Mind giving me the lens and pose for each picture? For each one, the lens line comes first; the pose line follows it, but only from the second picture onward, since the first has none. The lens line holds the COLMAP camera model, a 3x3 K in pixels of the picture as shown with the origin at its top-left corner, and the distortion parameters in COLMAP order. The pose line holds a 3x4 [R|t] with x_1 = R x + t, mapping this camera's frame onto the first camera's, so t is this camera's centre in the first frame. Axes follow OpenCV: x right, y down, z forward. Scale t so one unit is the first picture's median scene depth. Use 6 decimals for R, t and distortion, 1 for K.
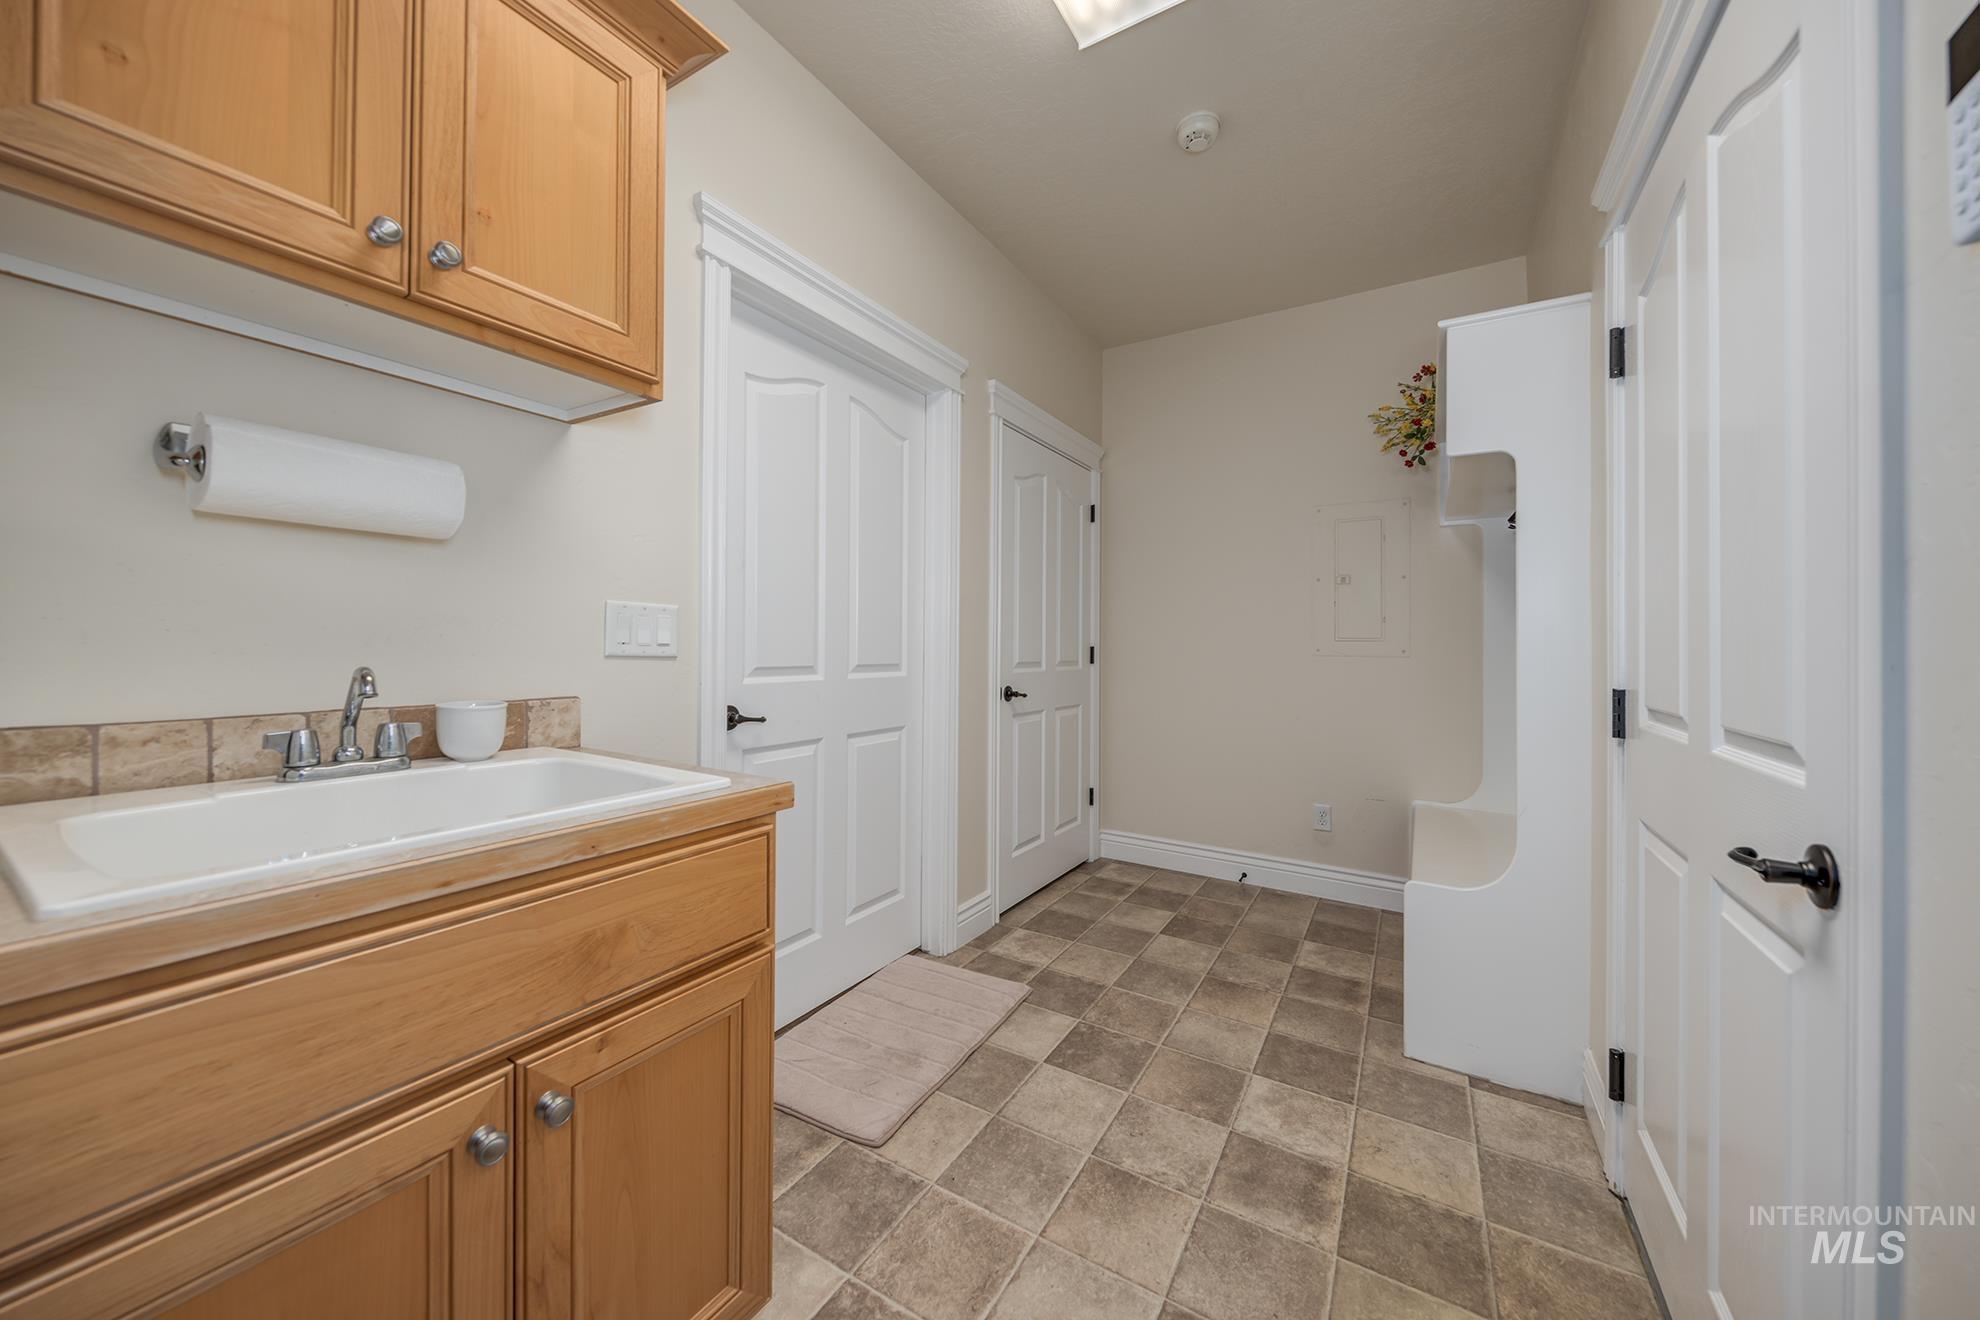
lens RADIAL K [[703.2, 0, 1000.0], [0, 703.2, 688.7], [0, 0, 1]] dist [-0.000895, -0.000113]
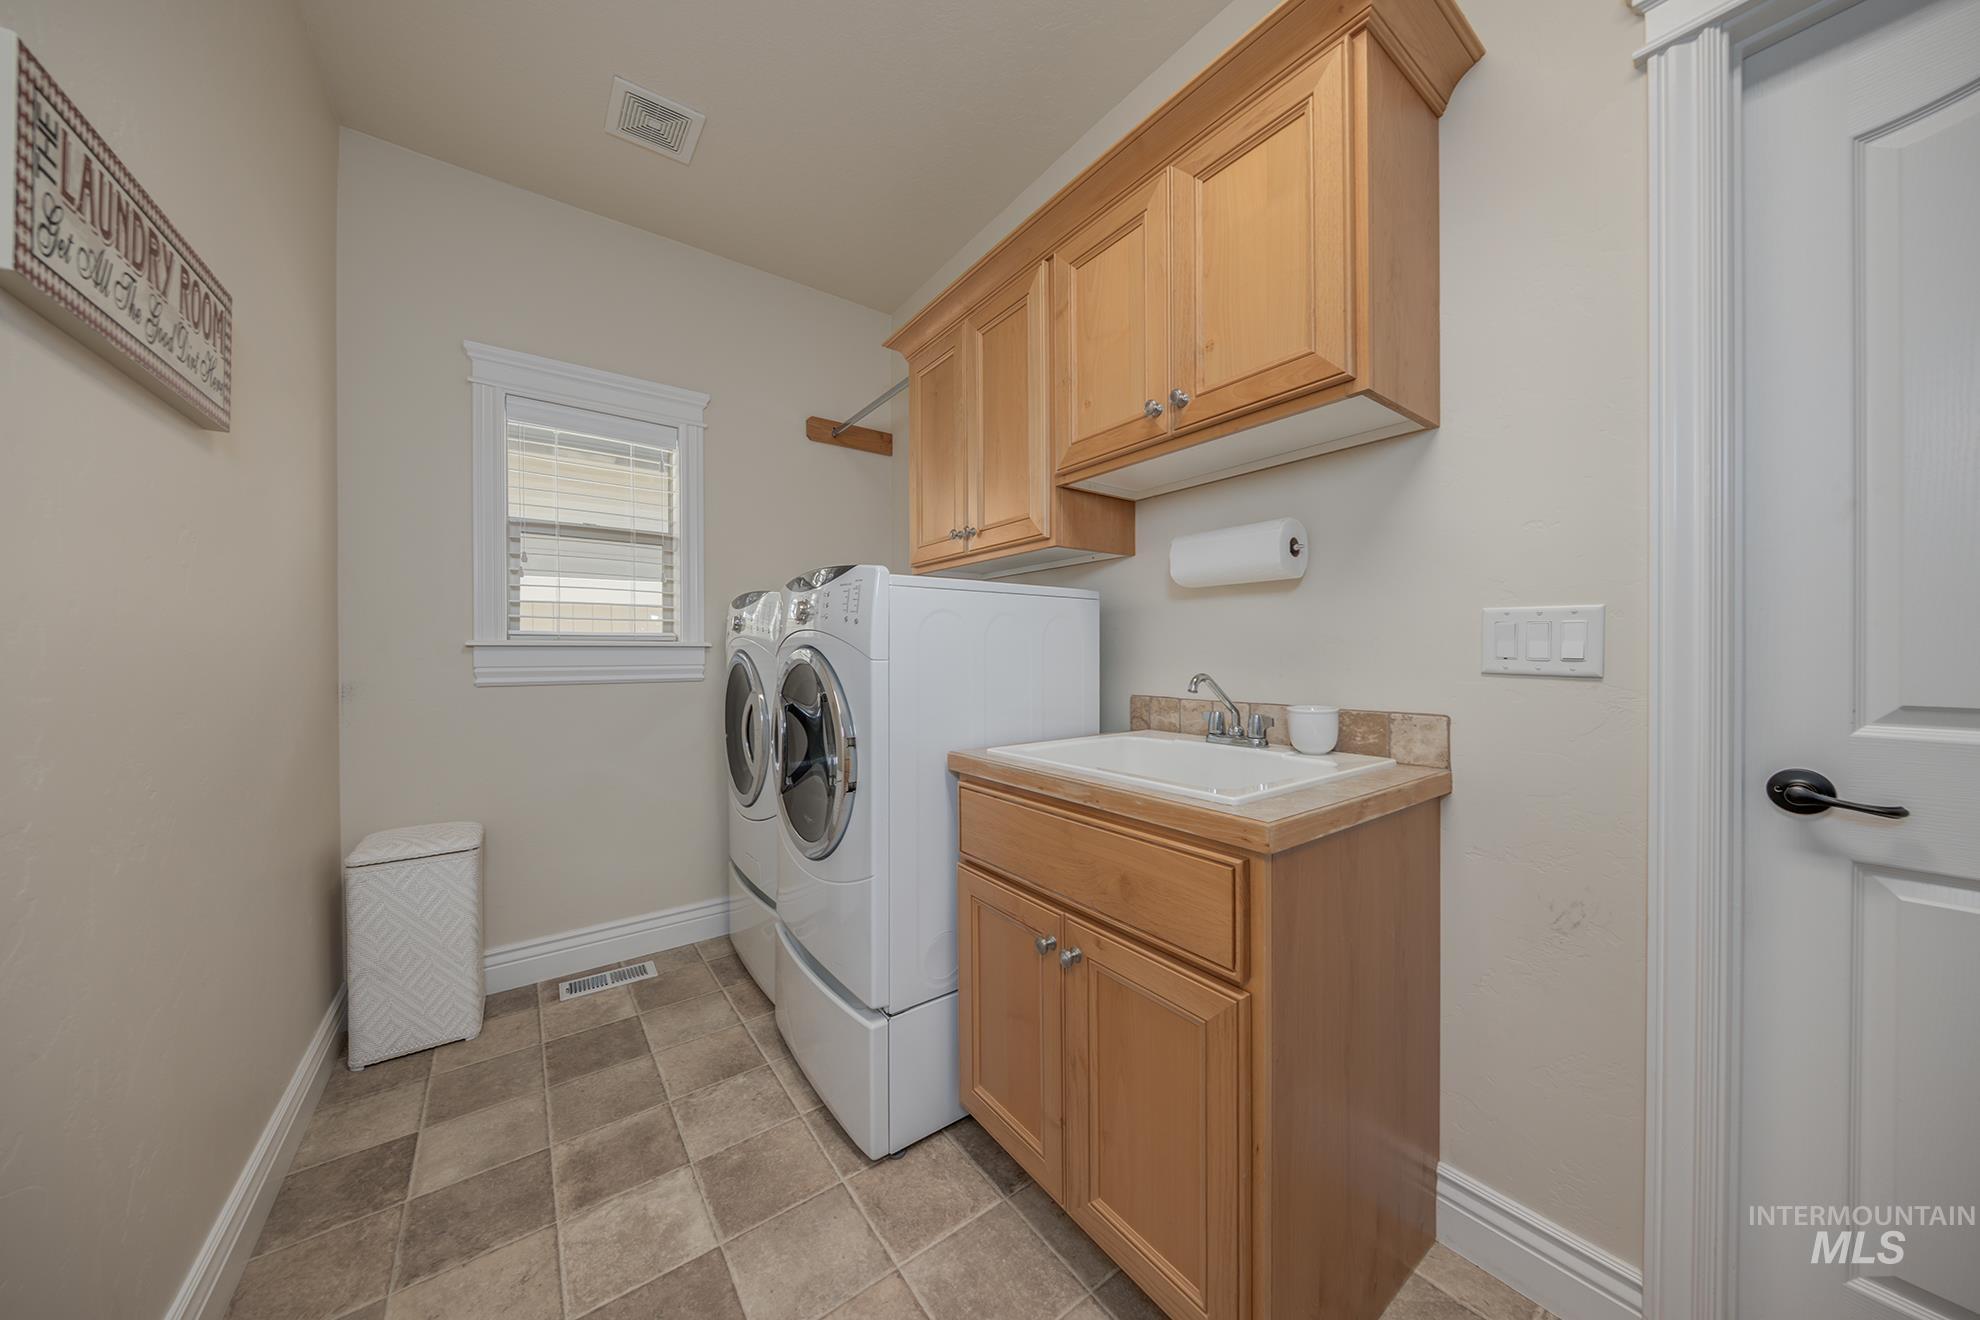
lens RADIAL K [[640.5, 0, 992.3], [0, 640.5, 650.7], [0, 0, 1]] dist [0.000756, -0.002169]
pose [[-0.384182, -0.021262, -0.923013, 0.941164], [-0.060845, 0.998144, 0.002333, -0.082809], [0.921250, 0.057057, -0.384763, 1.598115]]
